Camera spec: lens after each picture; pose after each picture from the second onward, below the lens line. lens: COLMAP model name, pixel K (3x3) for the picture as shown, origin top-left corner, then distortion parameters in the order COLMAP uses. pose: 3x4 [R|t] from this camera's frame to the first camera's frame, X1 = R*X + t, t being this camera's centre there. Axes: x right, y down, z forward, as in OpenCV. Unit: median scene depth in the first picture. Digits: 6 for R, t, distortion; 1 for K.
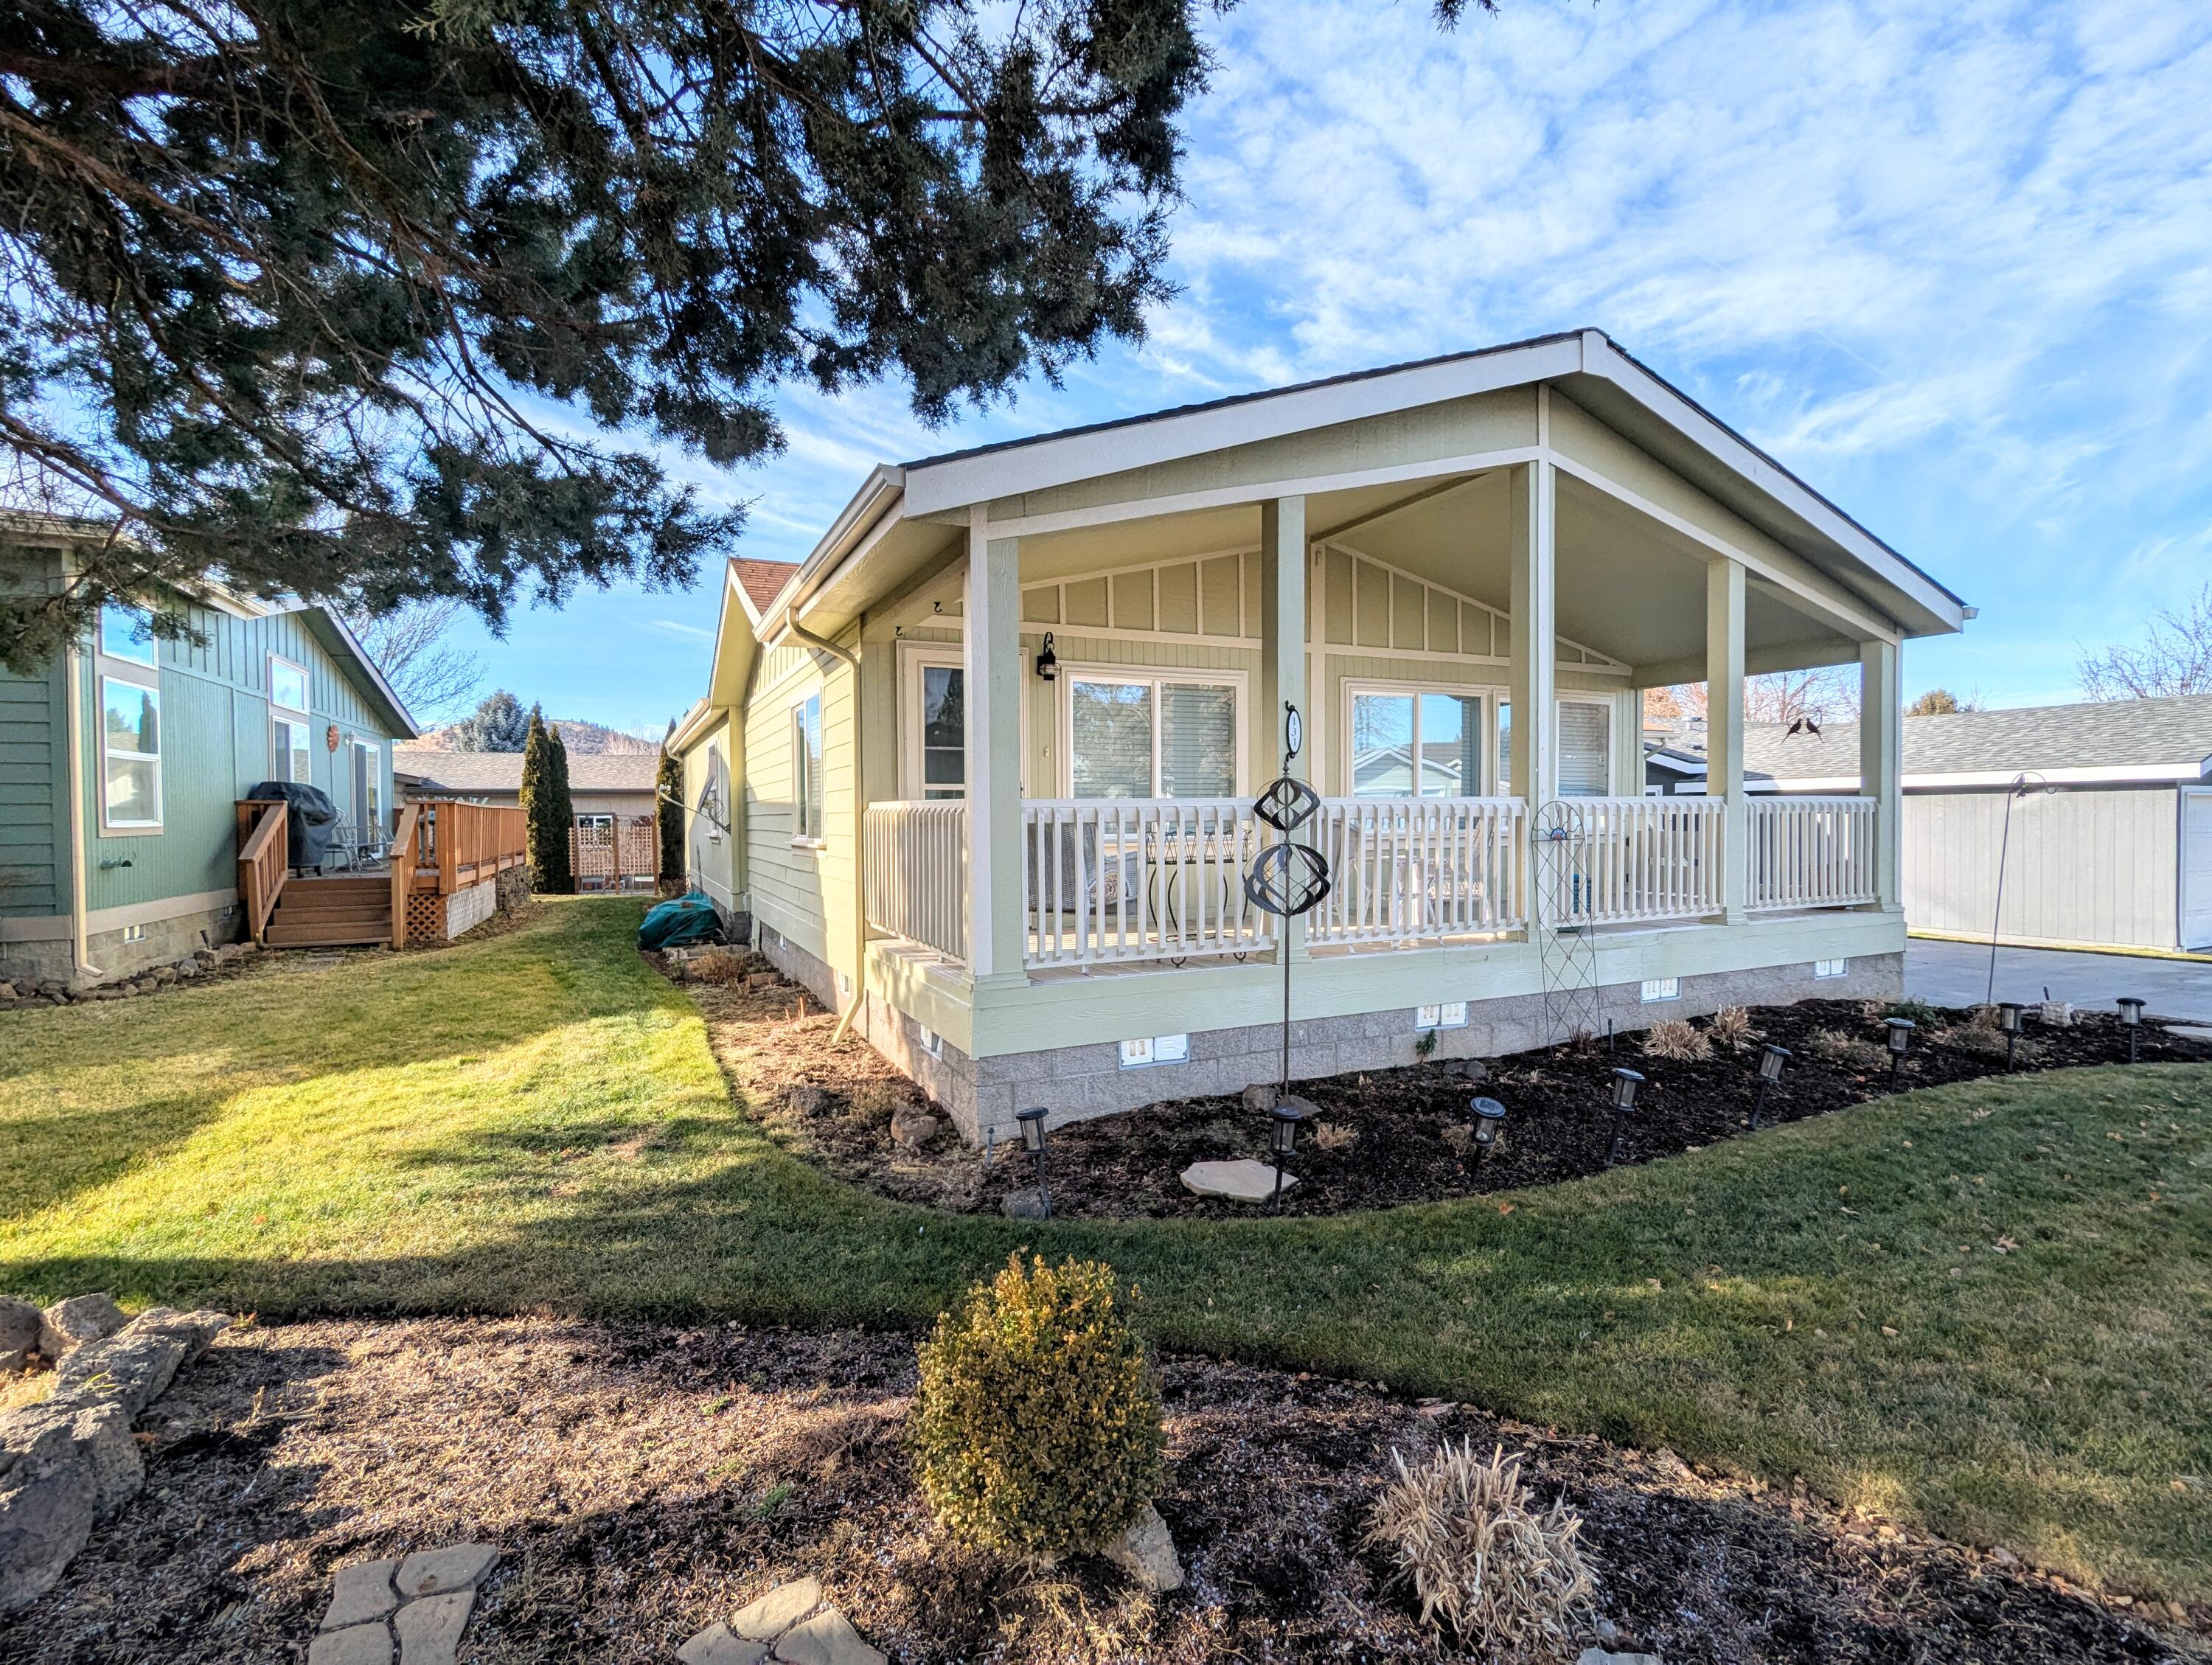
lens RADIAL K [[1049.0, 0, 1023.5], [0, 1049.0, 825.3], [0, 0, 1]] dist [0.004530, -0.002637]
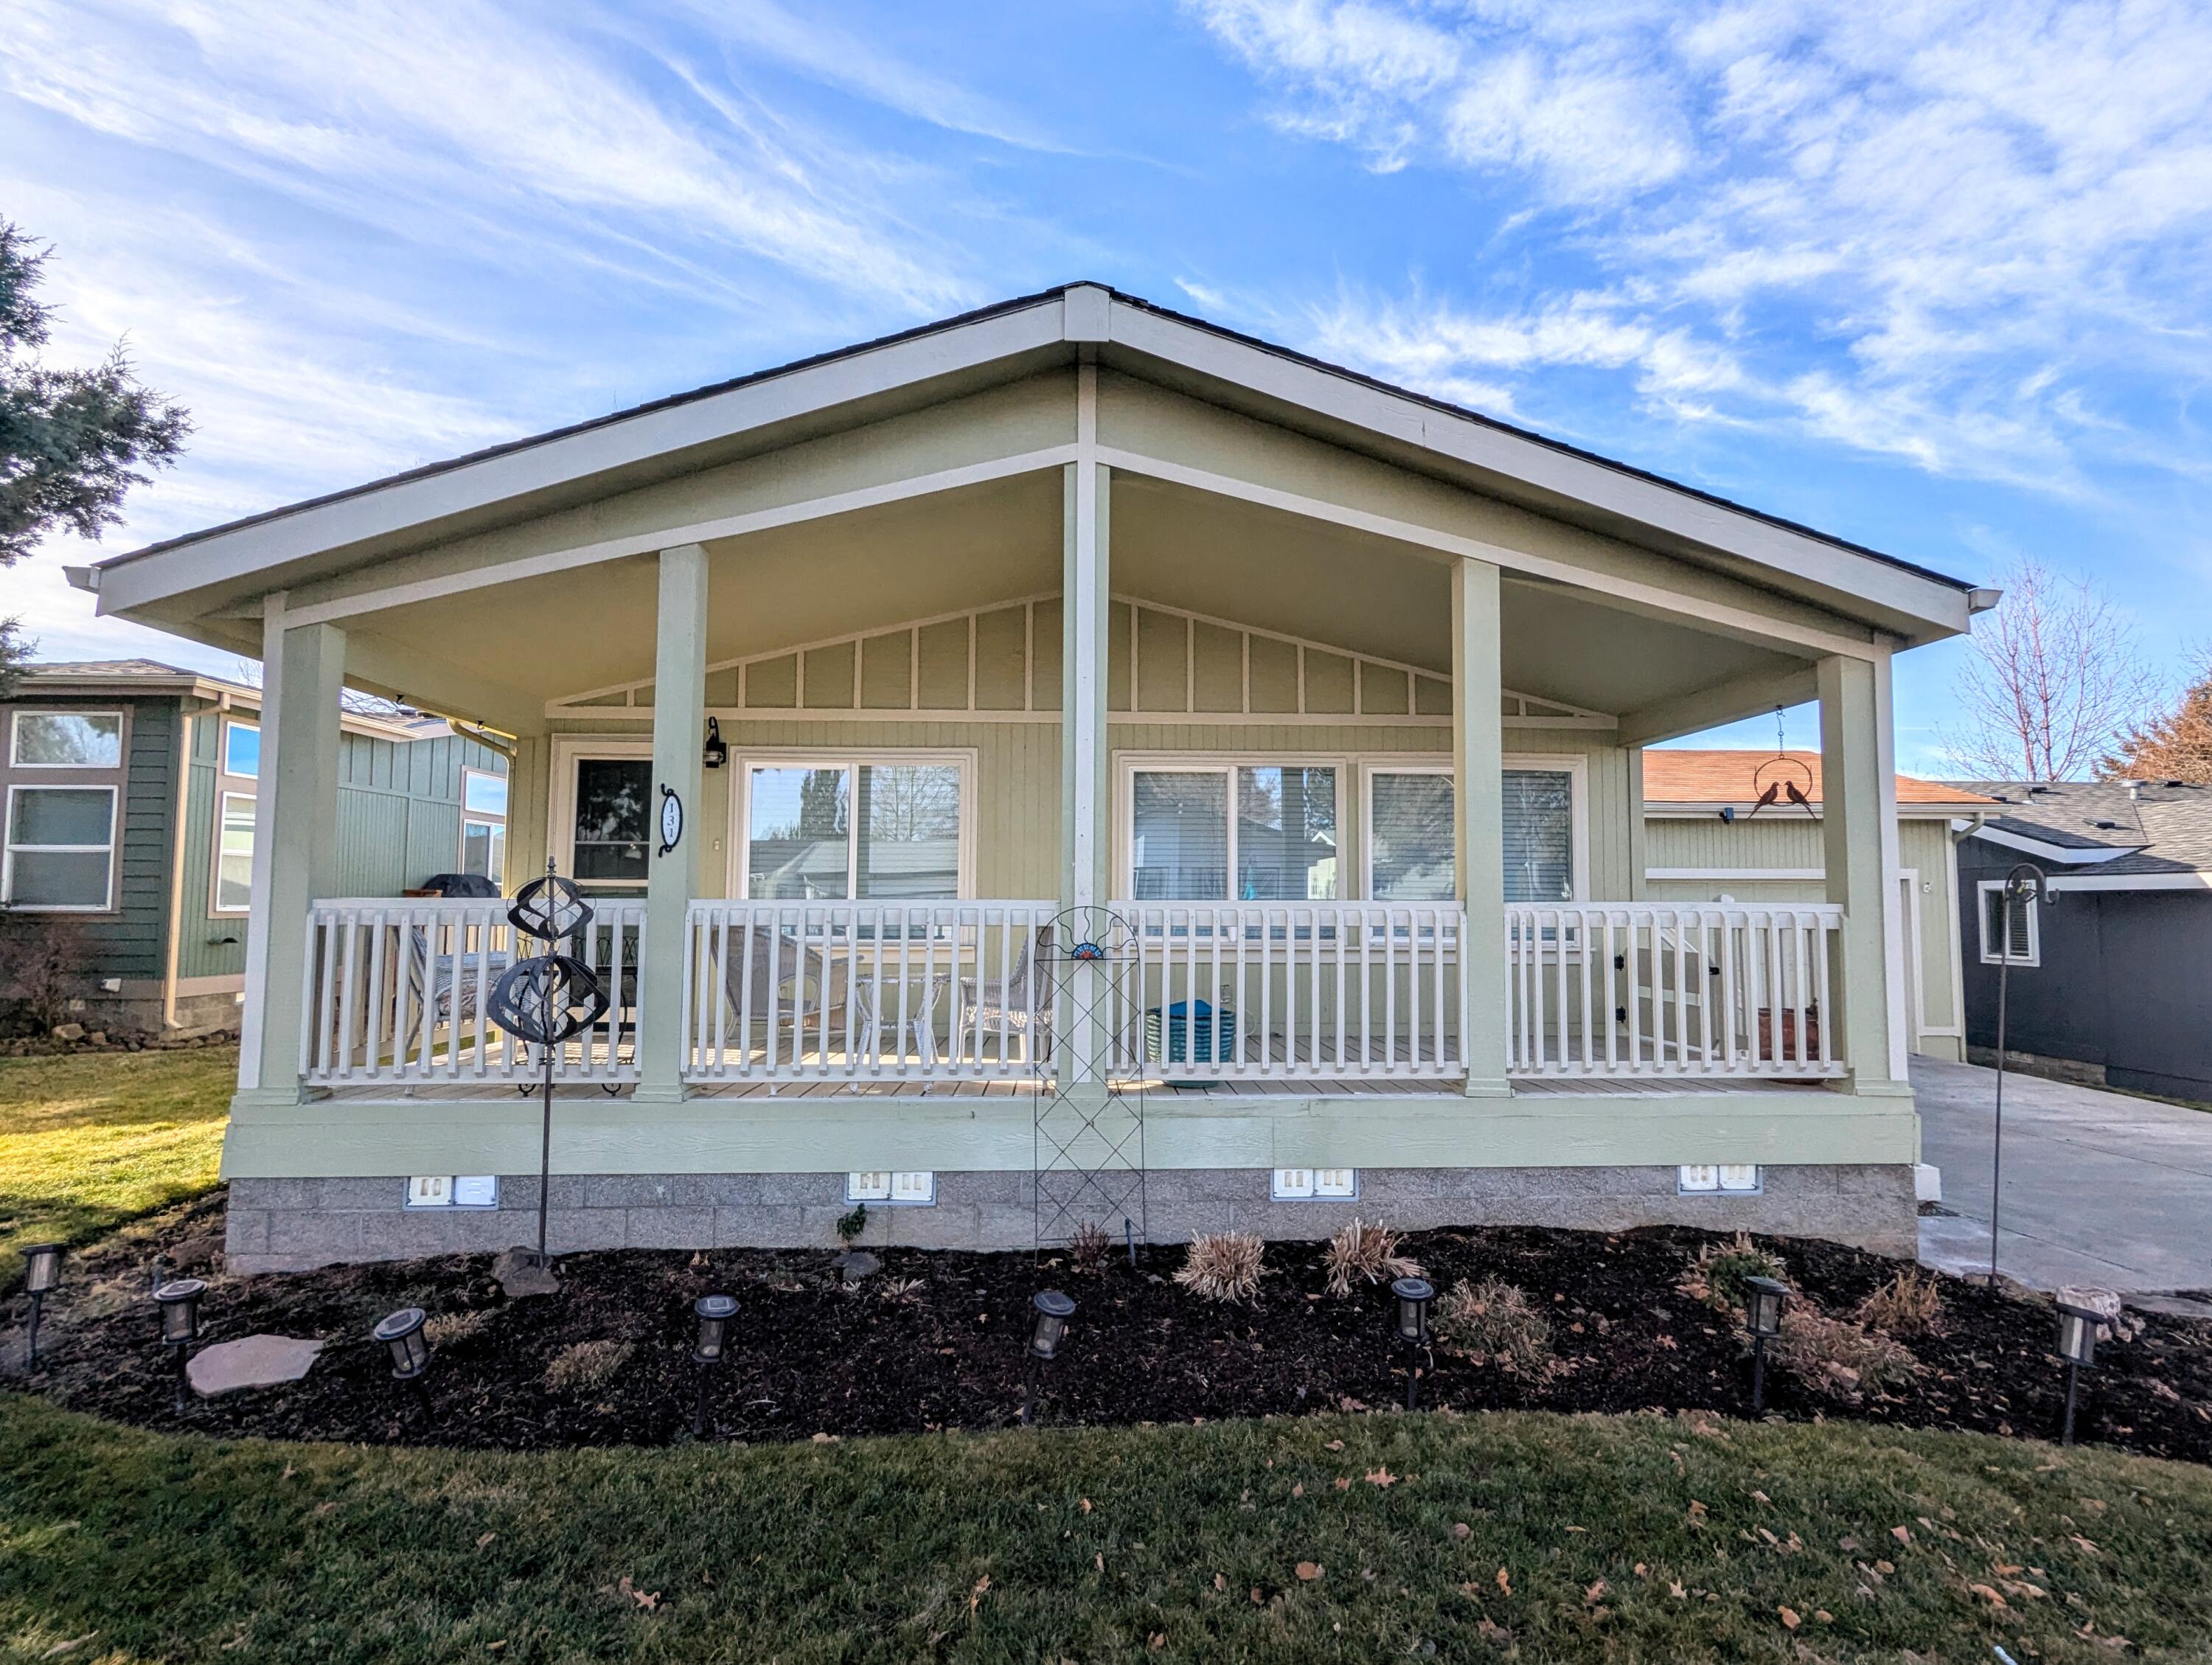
lens RADIAL K [[1049.0, 0, 1100.1], [0, 1049.0, 836.1], [0, 0, 1]] dist [0.004530, -0.002637]
pose [[0.925679, -0.012415, -0.378106, 0.794657], [-0.016401, 0.997205, -0.072896, -0.019227], [0.377954, 0.073679, 0.922888, 0.320054]]
